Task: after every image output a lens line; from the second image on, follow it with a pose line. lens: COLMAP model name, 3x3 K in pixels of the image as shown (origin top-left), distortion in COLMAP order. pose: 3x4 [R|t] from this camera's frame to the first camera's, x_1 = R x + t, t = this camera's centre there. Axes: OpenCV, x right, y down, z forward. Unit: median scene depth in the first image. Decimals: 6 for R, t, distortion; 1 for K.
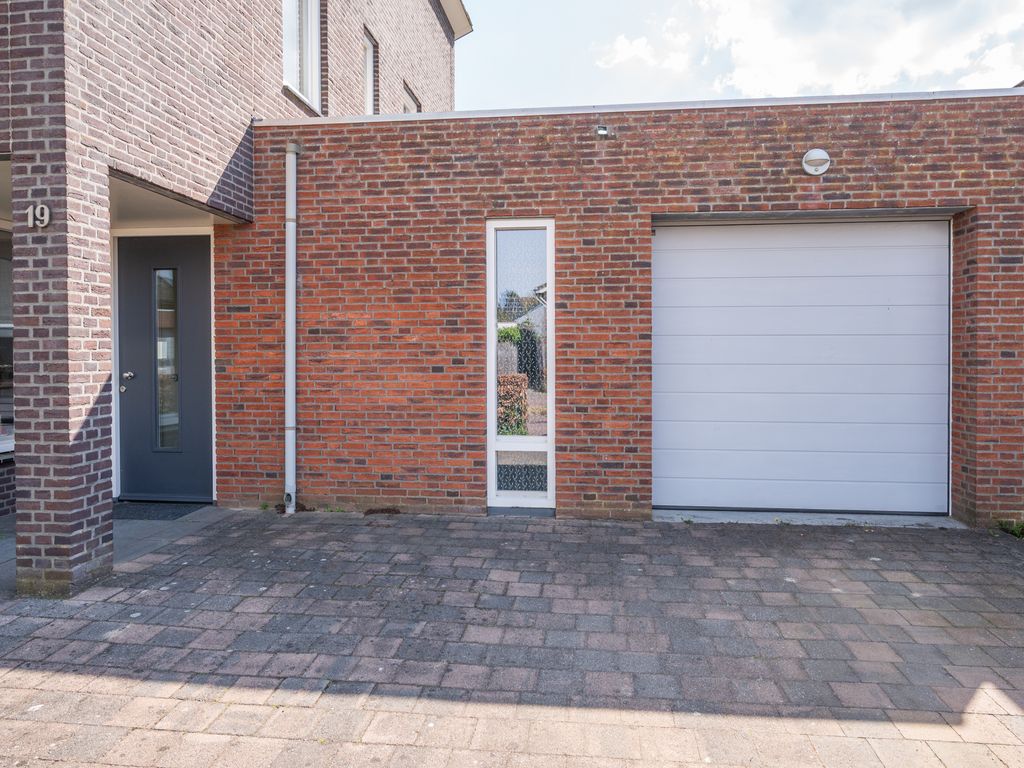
lens RADIAL K [[682.2, 0, 528.7], [0, 682.2, 363.0], [0, 0, 1]] dist [-0.003355, 0.001611]
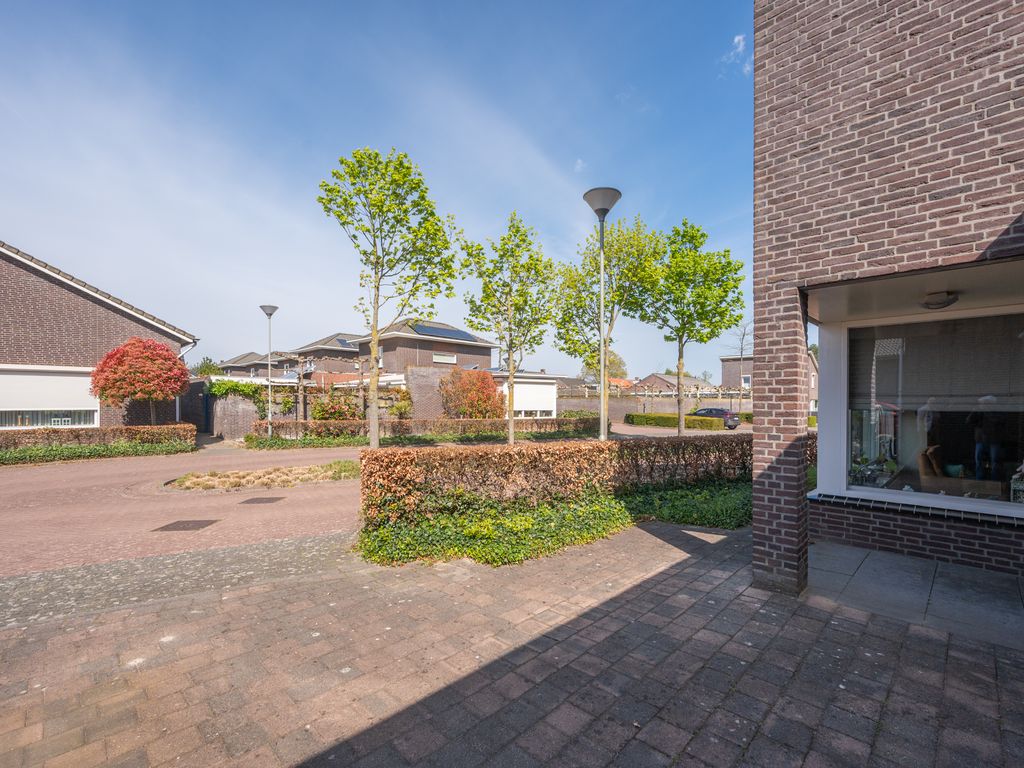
lens RADIAL K [[458.2, 0, 503.6], [0, 458.2, 407.0], [0, 0, 1]] dist [-0.002597, -0.000494]
pose [[-0.642910, 0.005696, -0.765921, 0.328945], [-0.013025, 0.999746, 0.018368, -0.049554], [0.765831, 0.021785, -0.642673, 0.864564]]
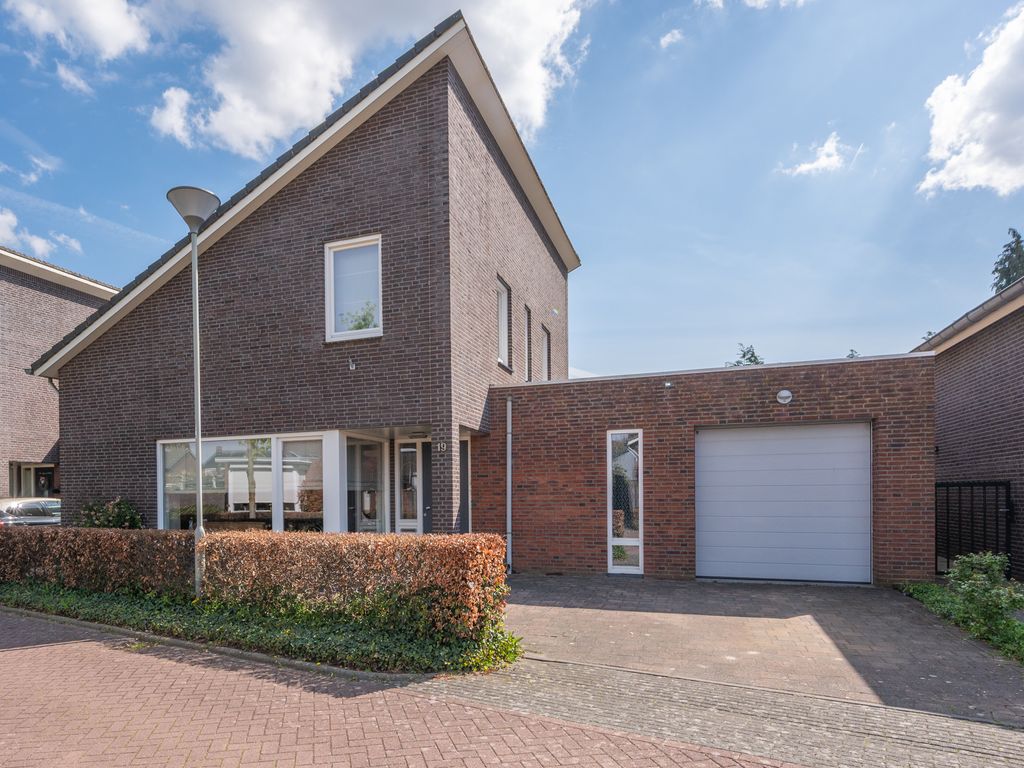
lens RADIAL K [[674.8, 0, 417.1], [0, 674.8, 505.2], [0, 0, 1]] dist [-0.003352, 0.003415]
pose [[0.959404, -0.003134, -0.282019, -0.041064], [0.002901, 0.999995, -0.001244, 0.012997], [0.282021, 0.000376, 0.959408, -1.124412]]
